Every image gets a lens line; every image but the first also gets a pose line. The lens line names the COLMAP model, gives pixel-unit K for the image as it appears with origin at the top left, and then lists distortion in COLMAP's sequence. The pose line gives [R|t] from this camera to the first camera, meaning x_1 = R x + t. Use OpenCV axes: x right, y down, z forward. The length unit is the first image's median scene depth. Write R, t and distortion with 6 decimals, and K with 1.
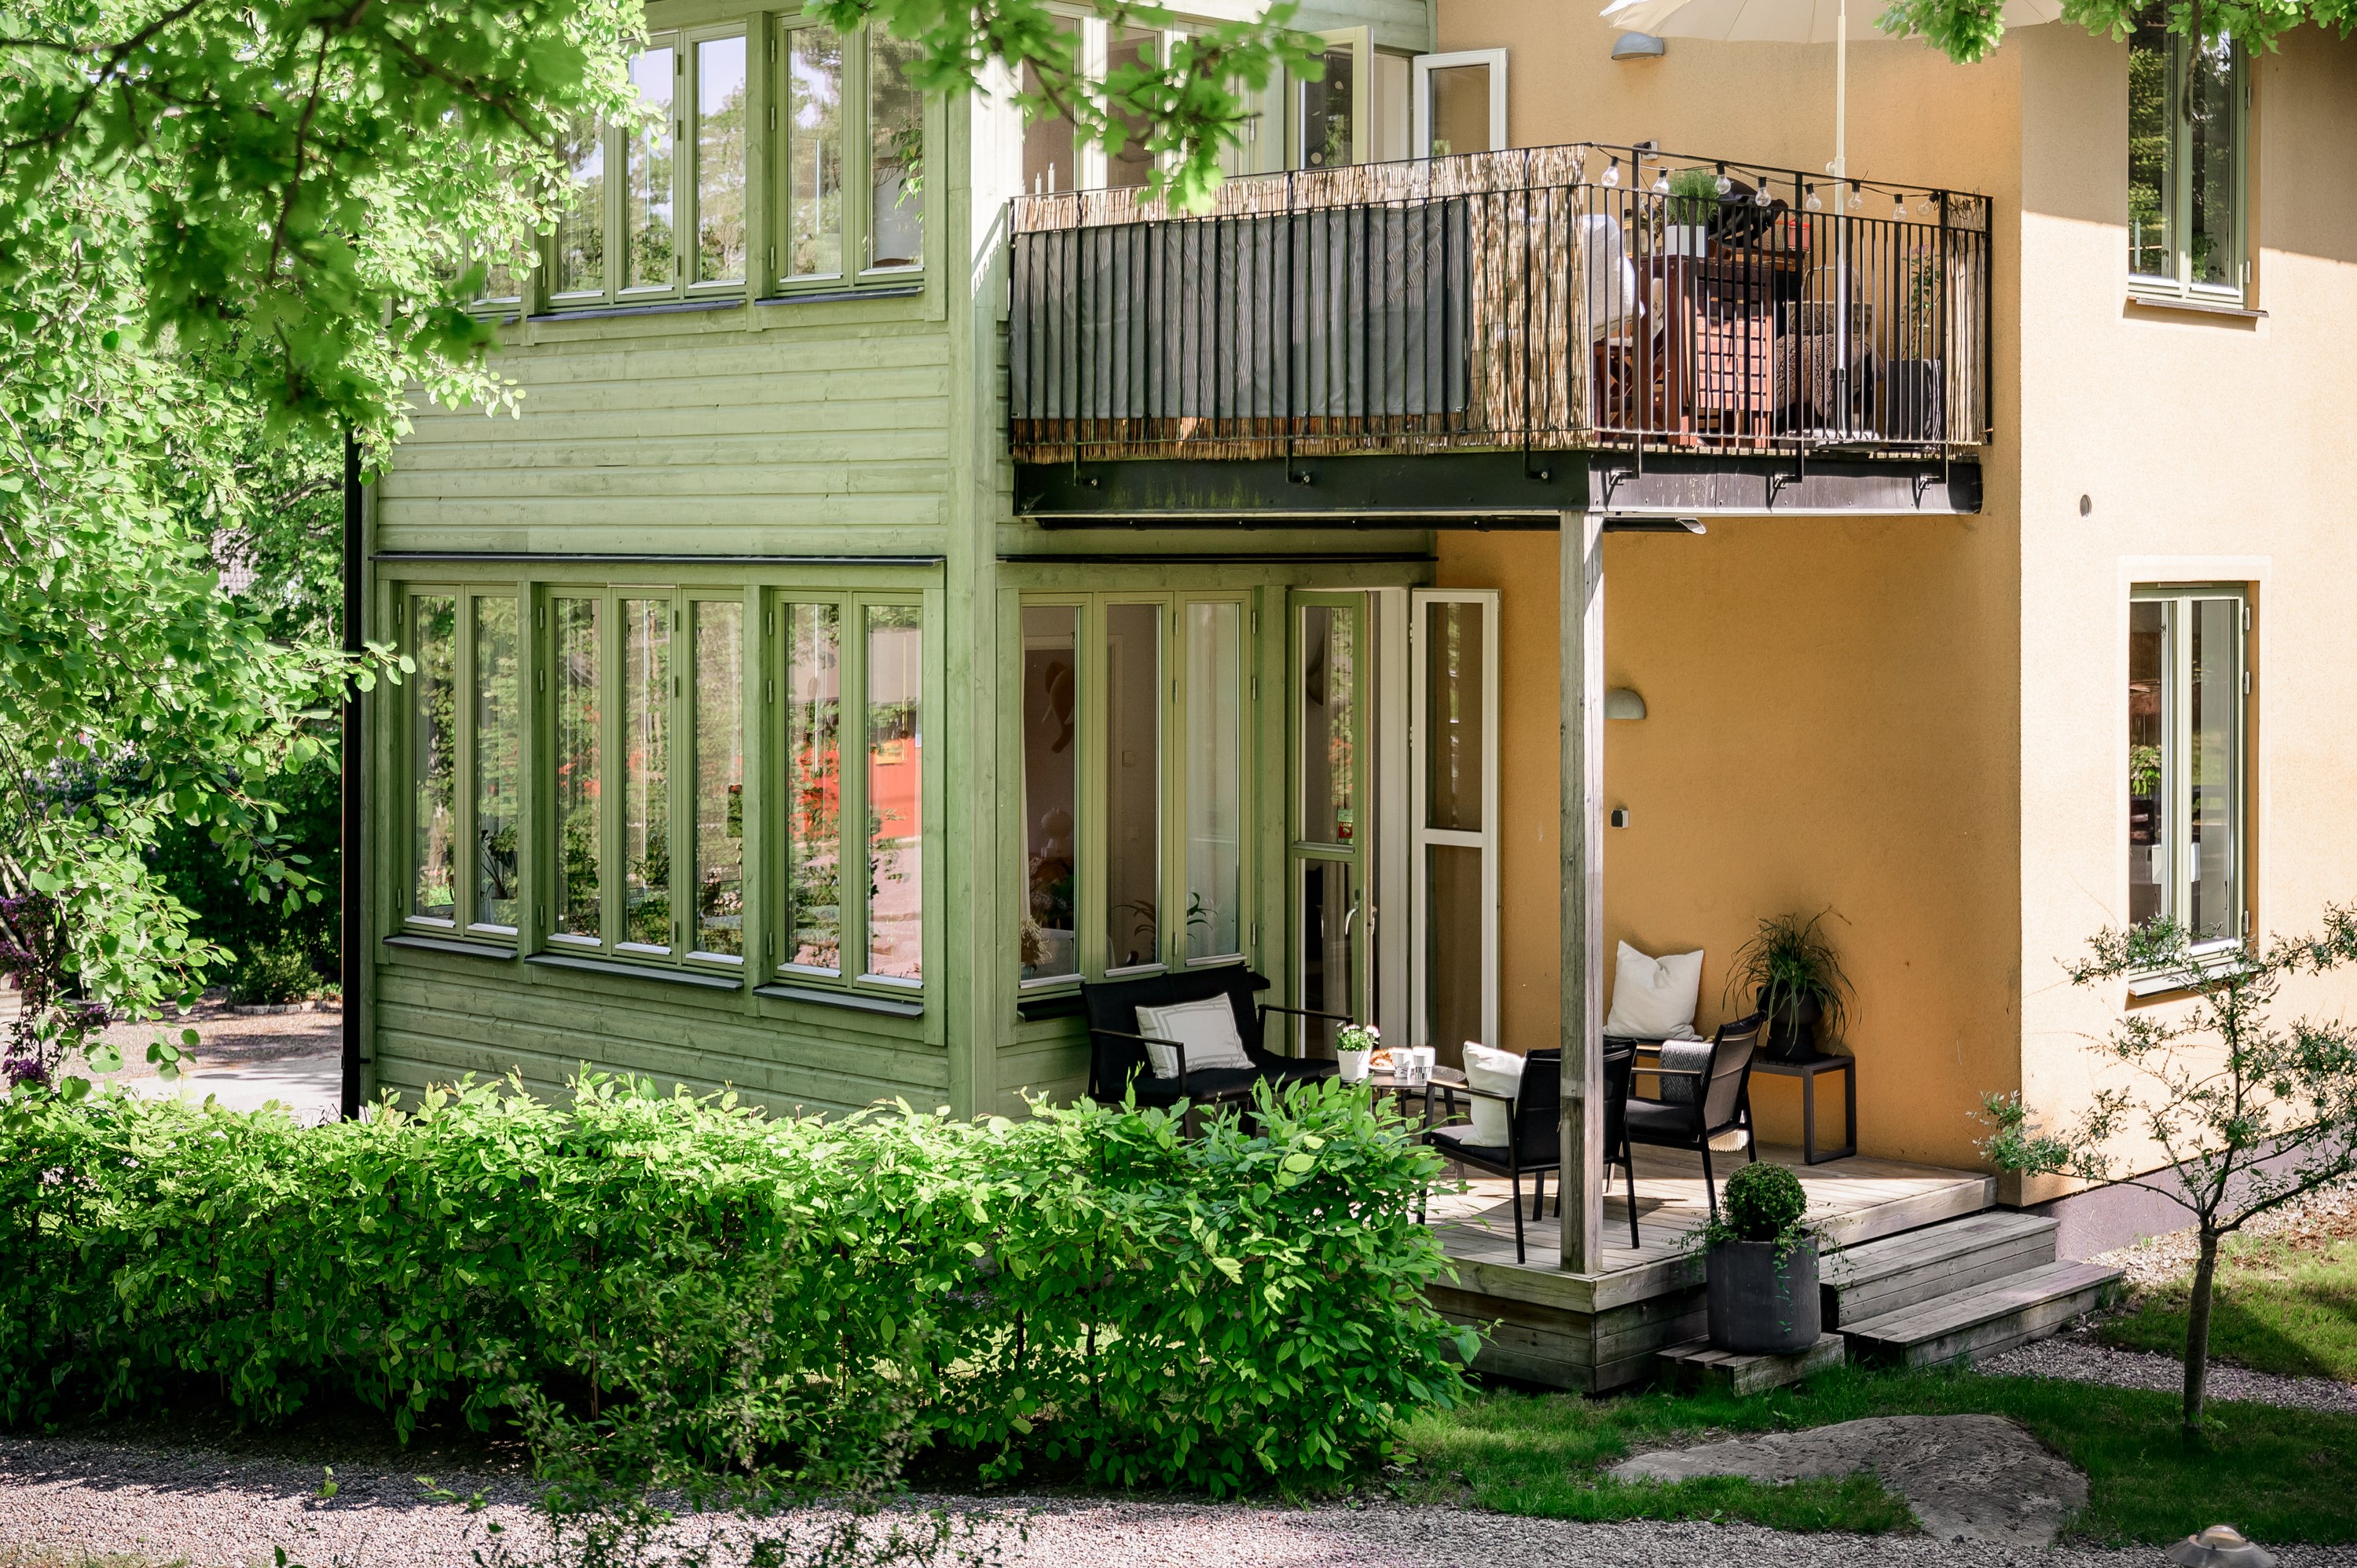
lens RADIAL K [[3541.7, 0, 1179.2], [0, 3541.7, 541.4], [0, 0, 1]] dist [-0.009441, -0.015143]
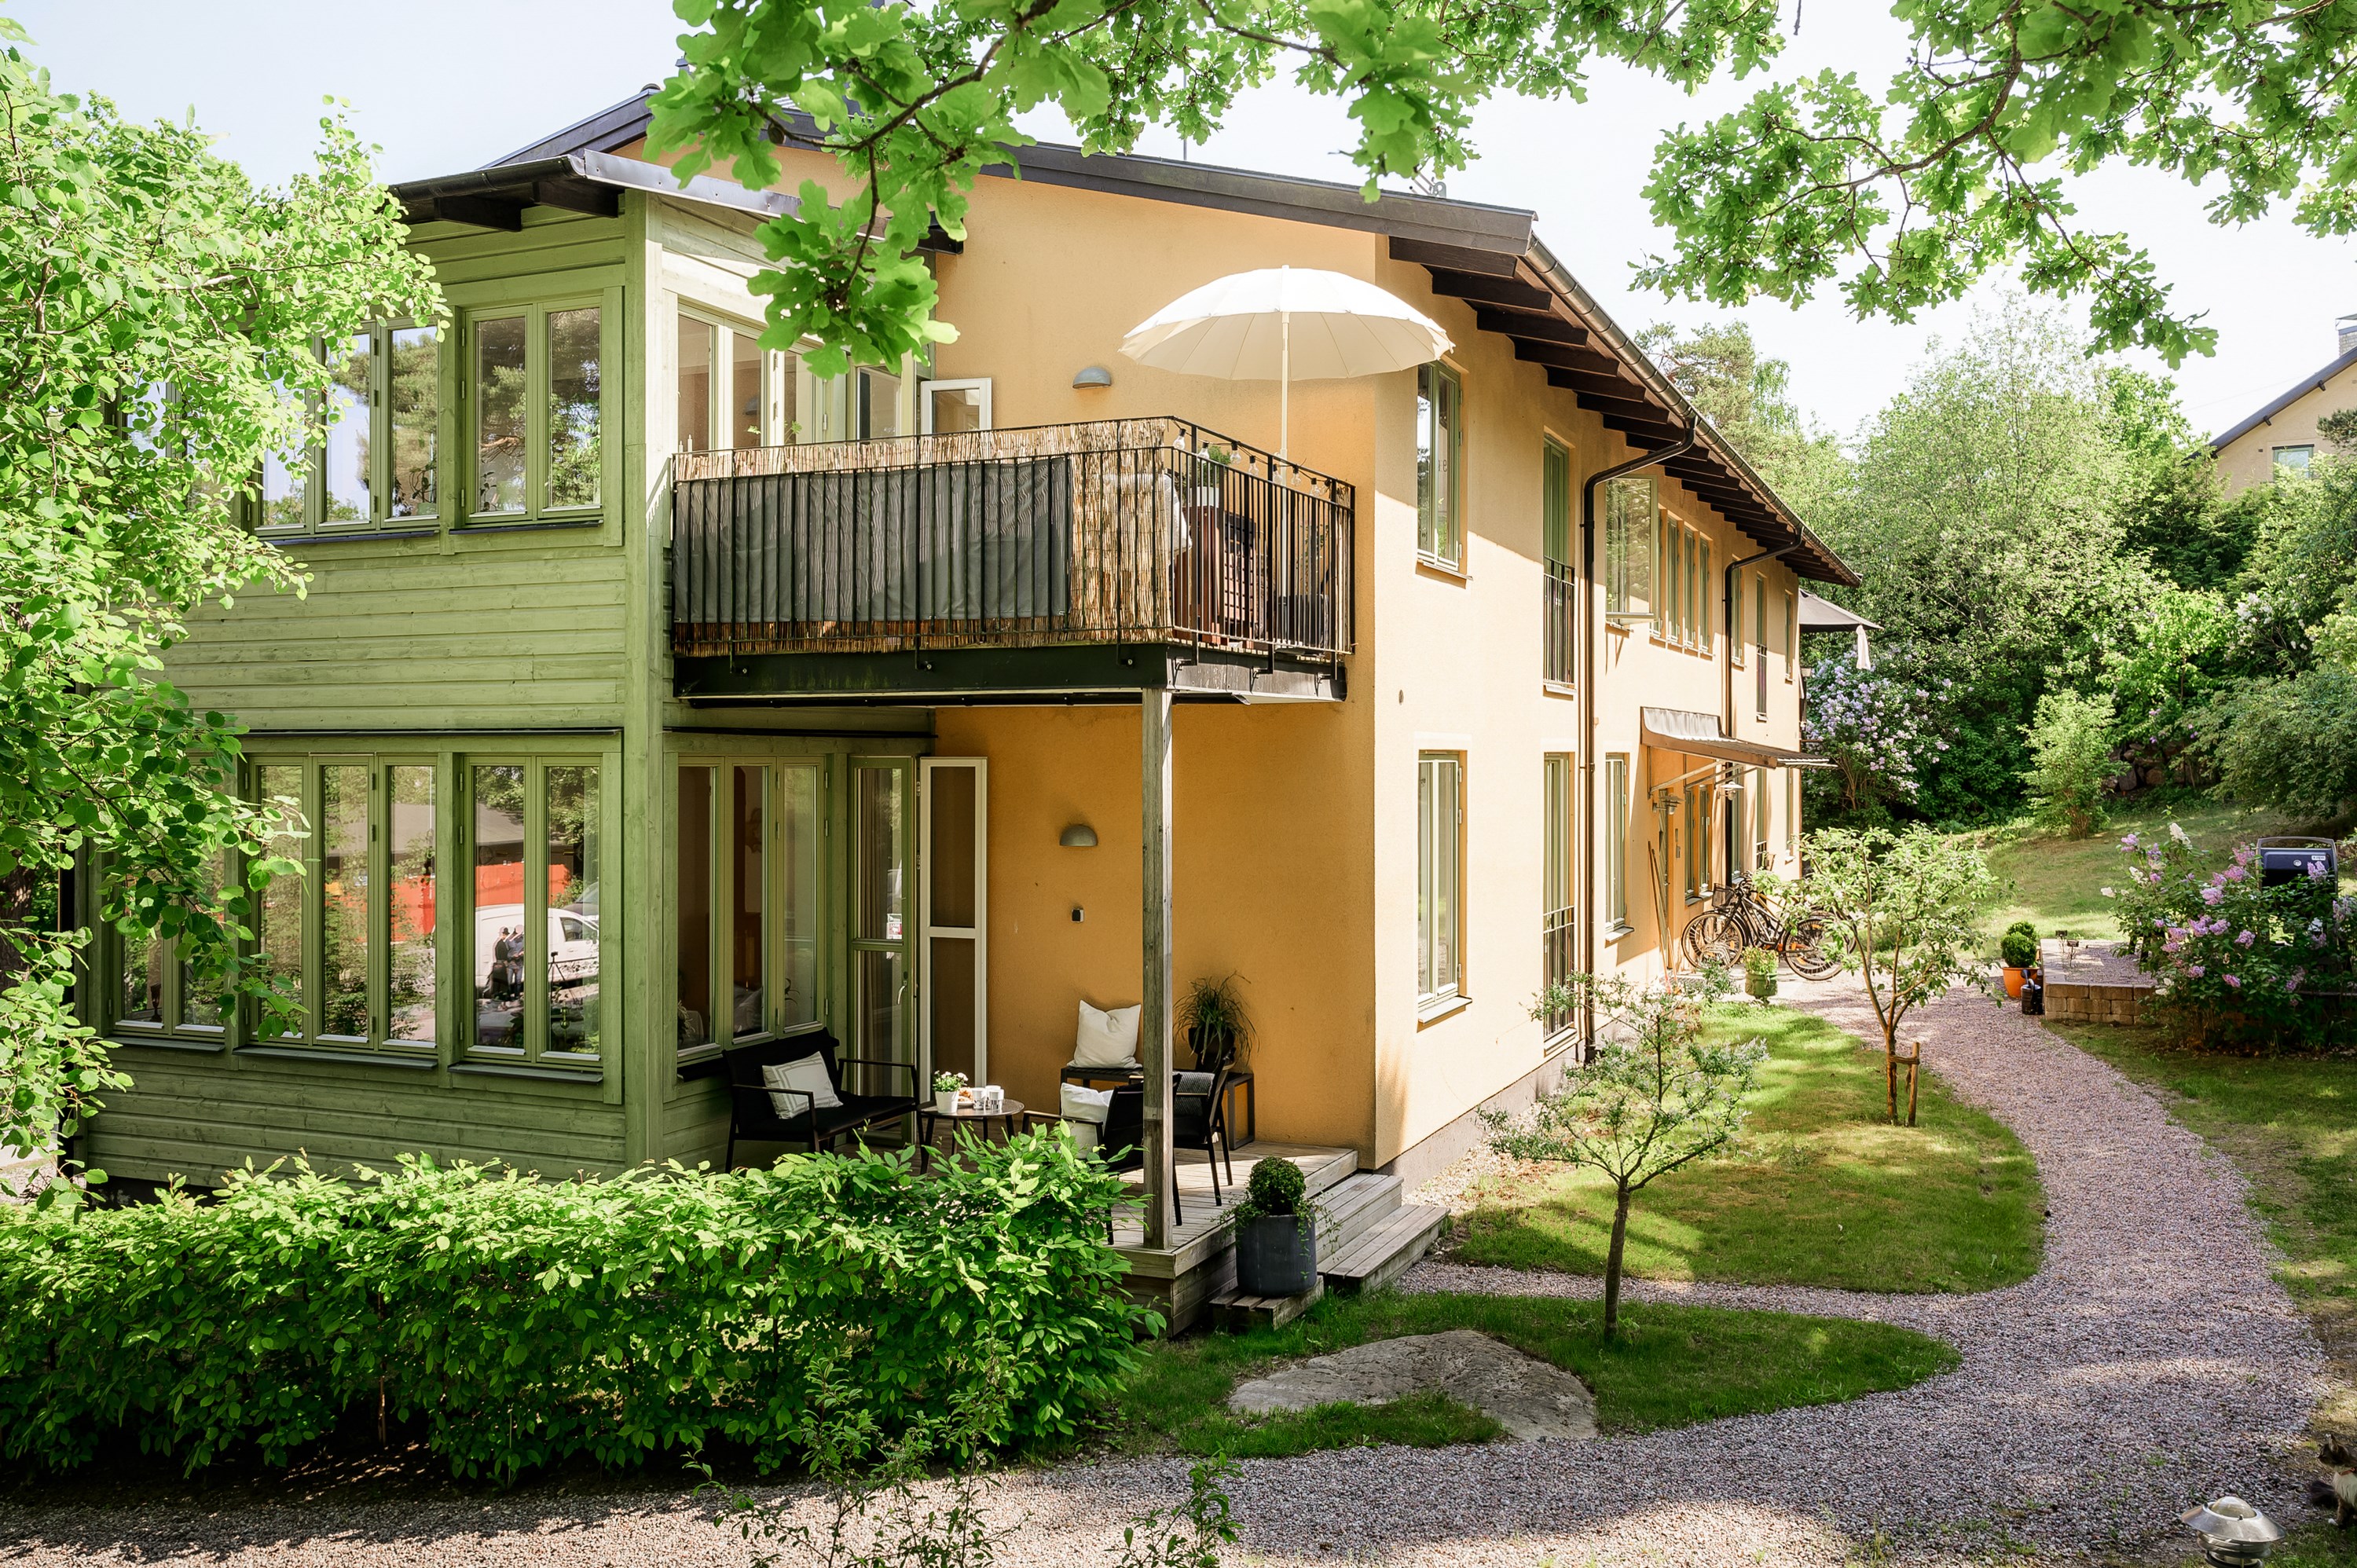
lens RADIAL K [[2010.5, 0, 1181.5], [0, 2010.5, 756.1], [0, 0, 1]] dist [0.005366, 0.001725]
pose [[0.942720, -0.002127, 0.333579, -0.123378], [0.002690, 0.999996, -0.001227, 0.016715], [-0.333575, 0.002054, 0.942721, 0.244268]]
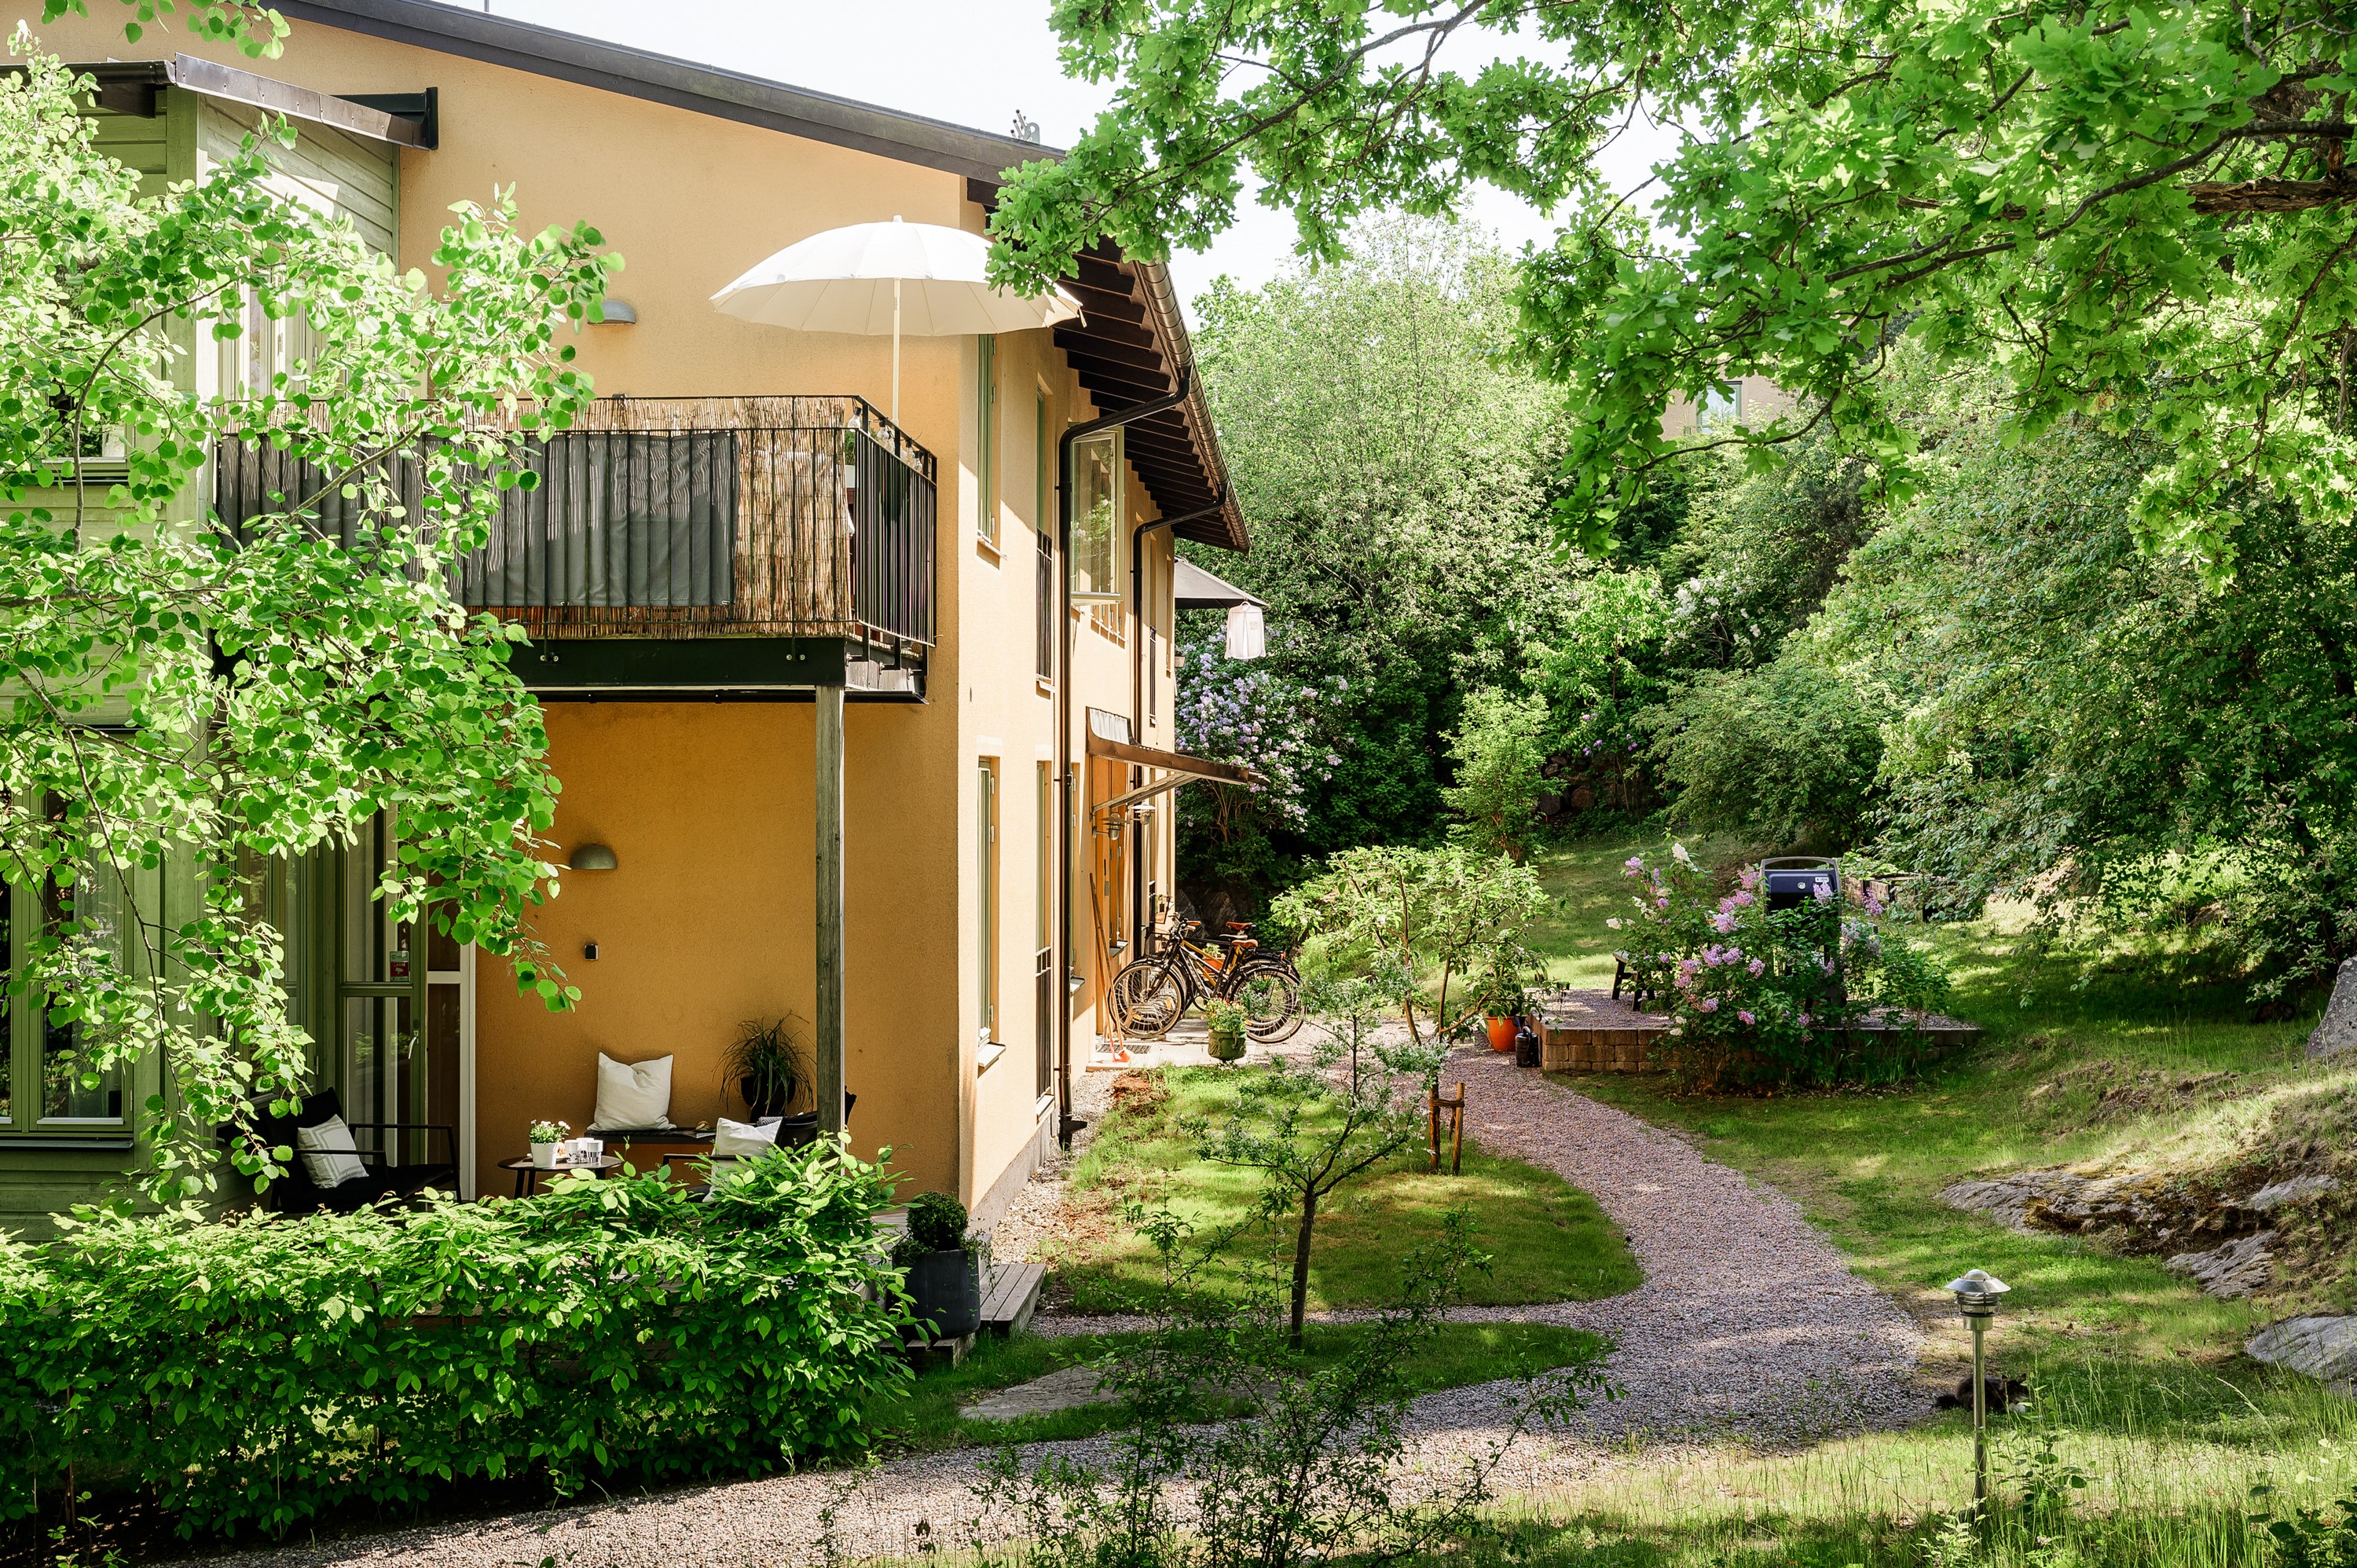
lens RADIAL K [[3094.8, 0, 1178.5], [0, 3094.8, 784.0], [0, 0, 1]] dist [0.003423, -0.008592]
pose [[0.770212, -0.002988, 0.637780, -0.450502], [0.002620, 0.999995, 0.001521, 0.022665], [-0.637782, 0.000500, 0.770217, 0.064577]]
